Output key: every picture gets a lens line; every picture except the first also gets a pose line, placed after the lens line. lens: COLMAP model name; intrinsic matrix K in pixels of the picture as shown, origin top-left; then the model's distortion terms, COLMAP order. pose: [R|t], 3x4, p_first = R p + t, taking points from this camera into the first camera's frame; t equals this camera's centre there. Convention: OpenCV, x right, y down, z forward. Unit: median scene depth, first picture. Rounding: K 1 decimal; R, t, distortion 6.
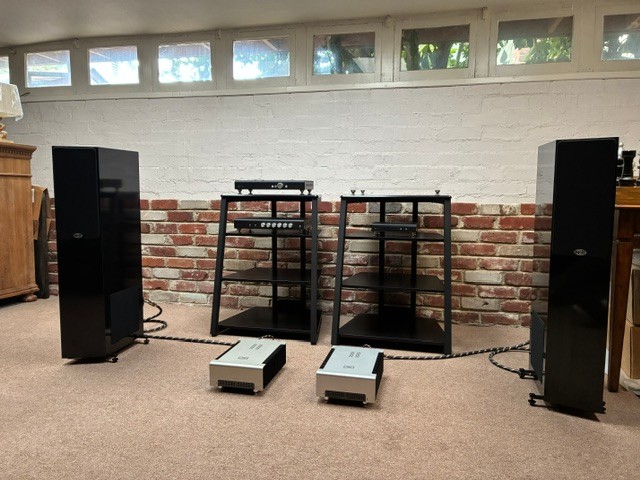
lens RADIAL K [[479.9, 0, 320.0], [0, 479.9, 240.0], [0, 0, 1]] dist [0.005509, -0.004606]
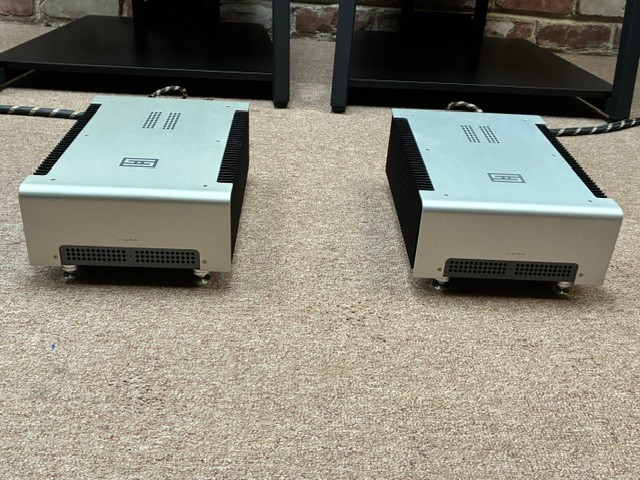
lens RADIAL K [[684.5, 0, 320.0], [0, 684.5, 240.0], [0, 0, 1]] dist [0.012064, 0.020393]
pose [[0.966837, -0.079179, 0.242811, -0.143254], [-0.024817, 0.917101, 0.397881, 0.111238], [-0.254187, -0.390711, 0.884722, 0.538174]]
